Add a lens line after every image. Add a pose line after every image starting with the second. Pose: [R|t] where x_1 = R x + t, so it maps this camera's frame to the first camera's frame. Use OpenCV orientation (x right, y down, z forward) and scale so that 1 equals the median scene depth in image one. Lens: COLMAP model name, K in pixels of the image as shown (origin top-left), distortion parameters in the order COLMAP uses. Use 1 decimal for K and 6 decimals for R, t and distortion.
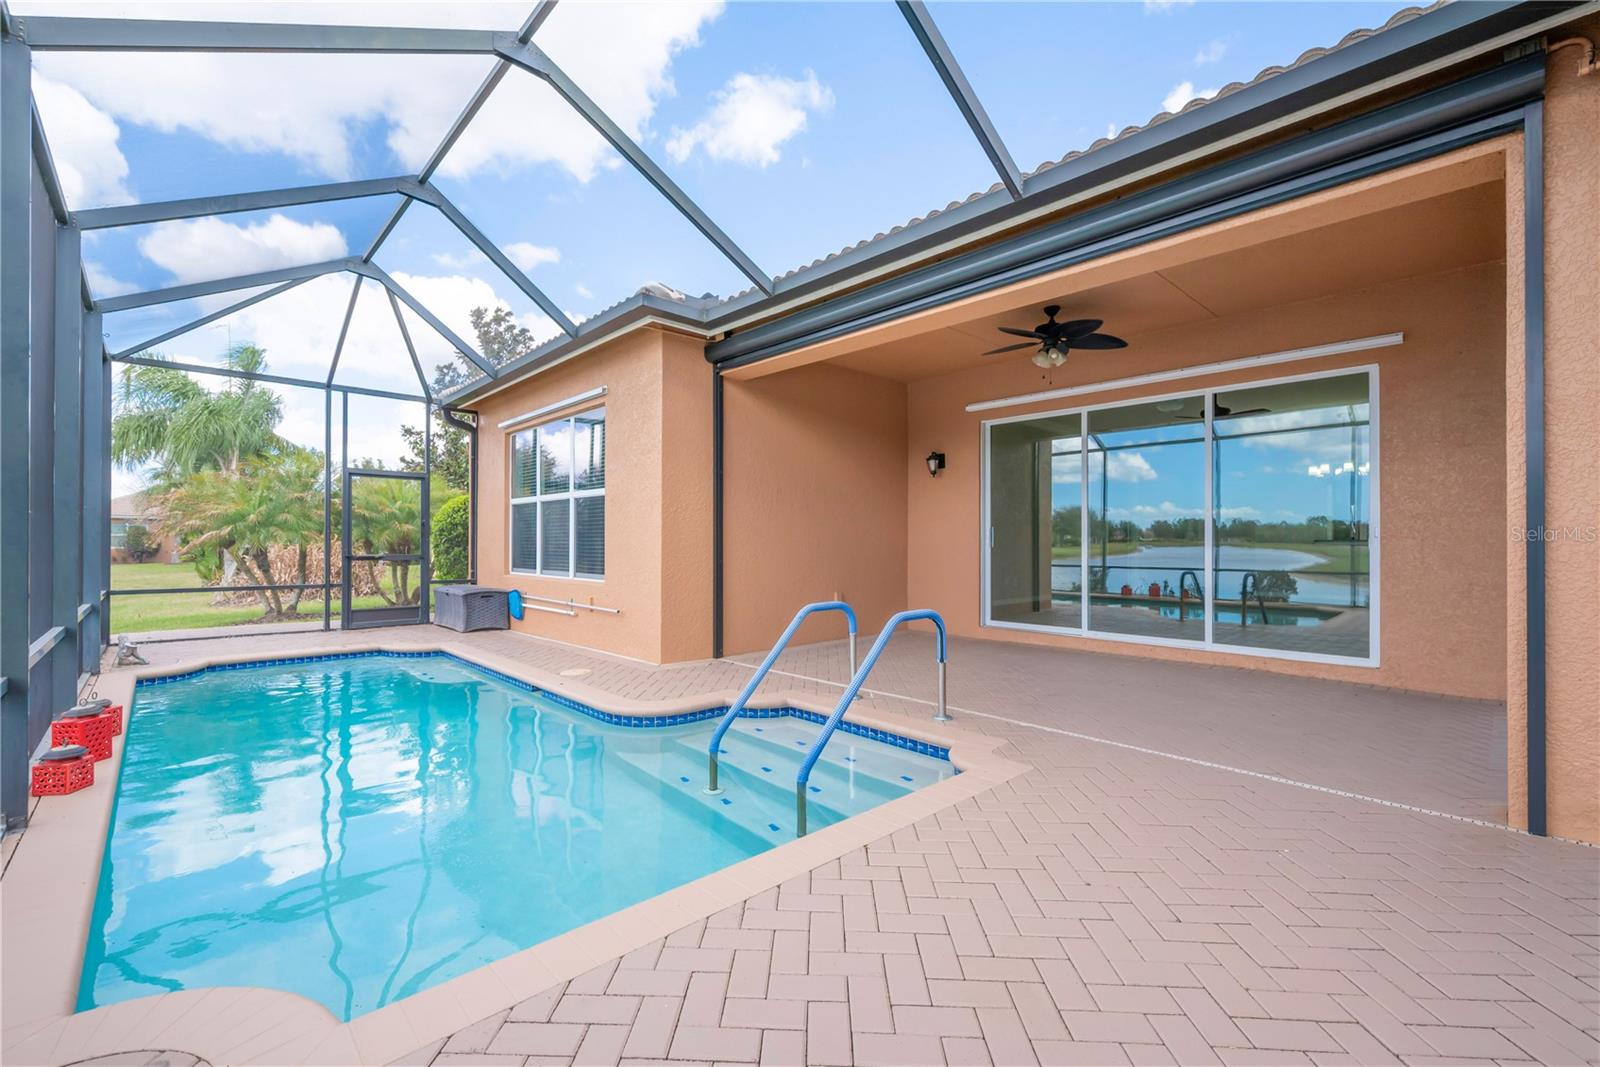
lens RADIAL K [[685.3, 0, 798.6], [0, 685.3, 541.2], [0, 0, 1]] dist [-0.002898, 0.000049]
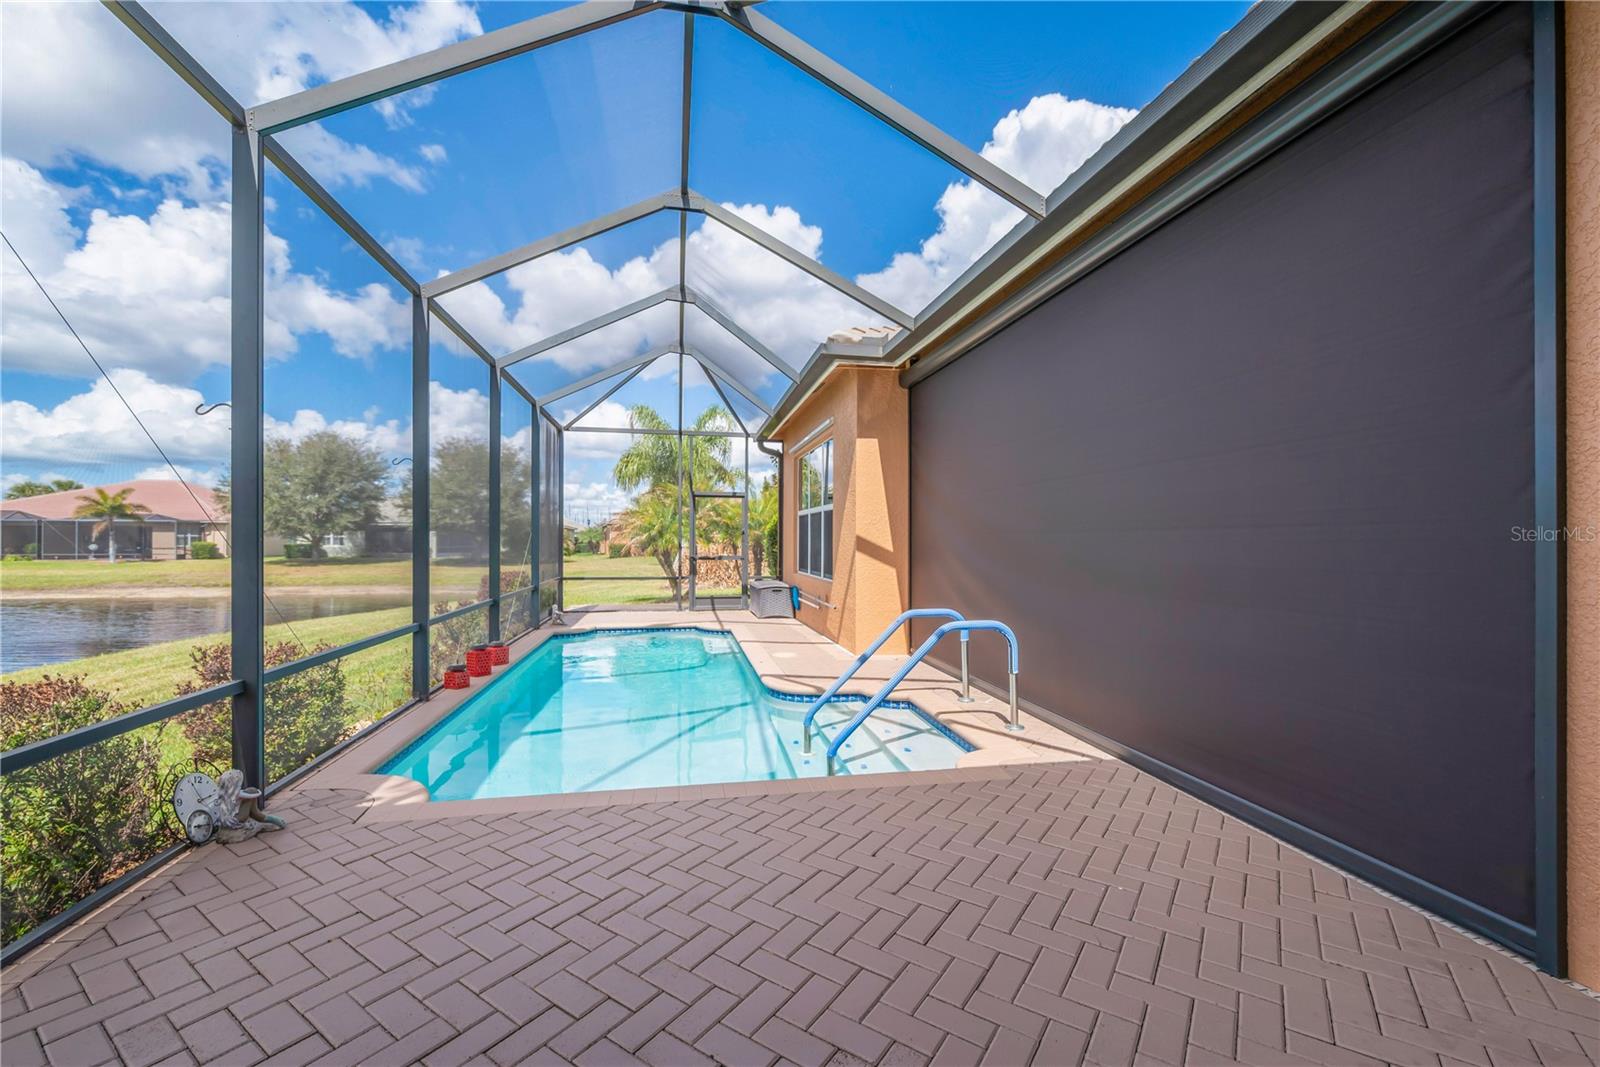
lens RADIAL K [[685.3, 0, 811.3], [0, 685.3, 536.0], [0, 0, 1]] dist [-0.002898, 0.000049]
pose [[0.843487, -0.003460, -0.537138, 0.280513], [0.001626, 0.999991, -0.003888, -0.013718], [0.537147, 0.002406, 0.843485, -0.017325]]
